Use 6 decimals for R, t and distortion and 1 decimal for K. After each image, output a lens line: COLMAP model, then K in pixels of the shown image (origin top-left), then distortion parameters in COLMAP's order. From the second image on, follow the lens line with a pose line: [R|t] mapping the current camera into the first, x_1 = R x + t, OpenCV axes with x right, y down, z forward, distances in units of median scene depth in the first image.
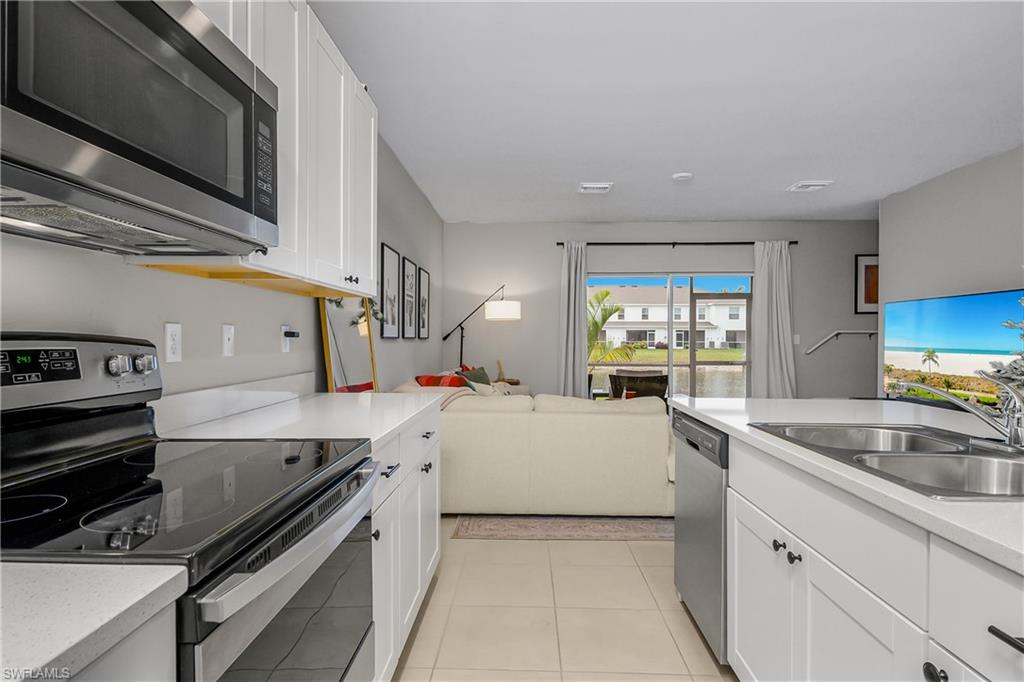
lens RADIAL K [[556.9, 0, 521.8], [0, 556.9, 341.9], [0, 0, 1]] dist [0.001035, -0.003523]
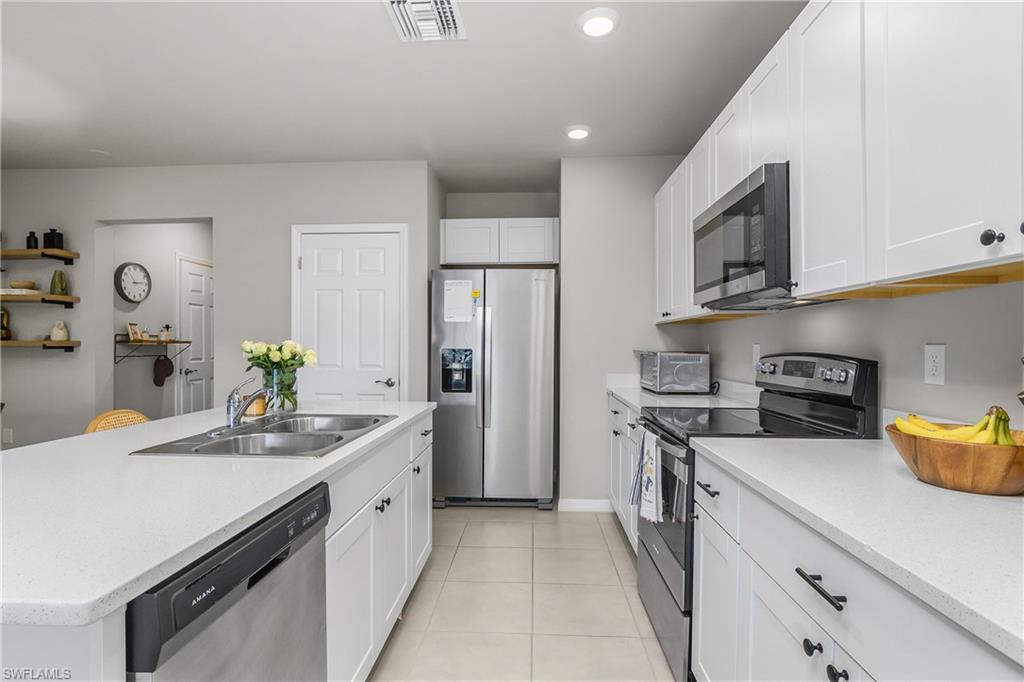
lens RADIAL K [[493.3, 0, 519.8], [0, 493.3, 345.5], [0, 0, 1]] dist [-0.029622, 0.000685]
pose [[-0.999232, -0.007536, 0.038457, 0.033313], [-0.007156, 0.999924, 0.010011, -0.016612], [-0.038530, 0.009728, -0.999210, 0.871908]]
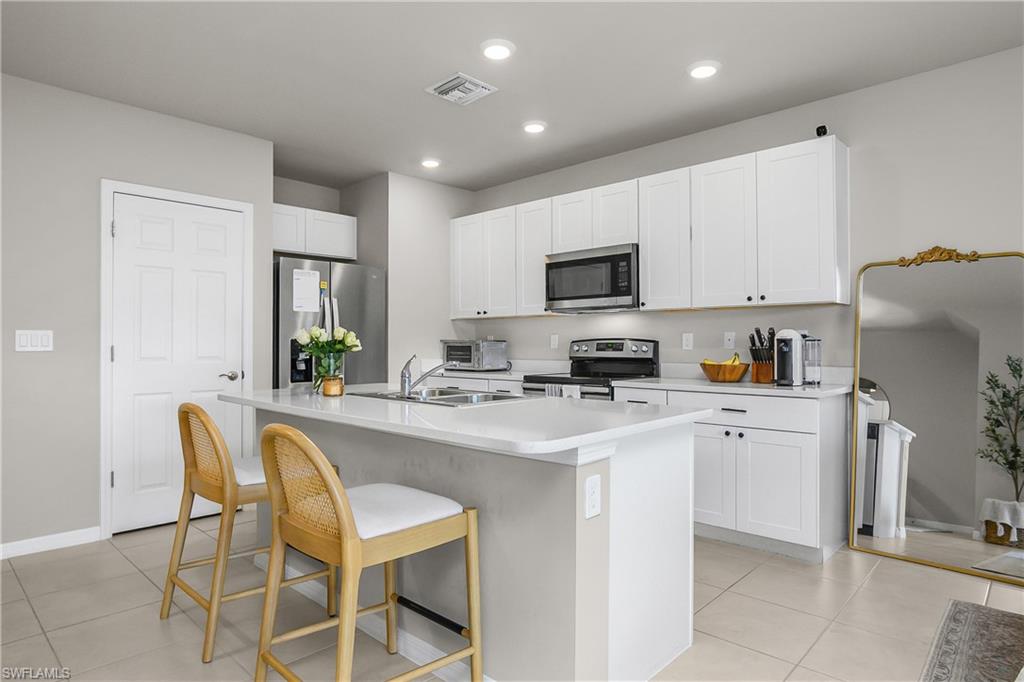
lens RADIAL K [[570.0, 0, 508.9], [0, 570.0, 341.2], [0, 0, 1]] dist [-0.034038, -0.000575]
pose [[-0.679241, -0.005313, -0.733896, 0.771079], [-0.008084, 0.999967, 0.000243, 0.002892], [0.733871, 0.006097, -0.679262, 0.964912]]
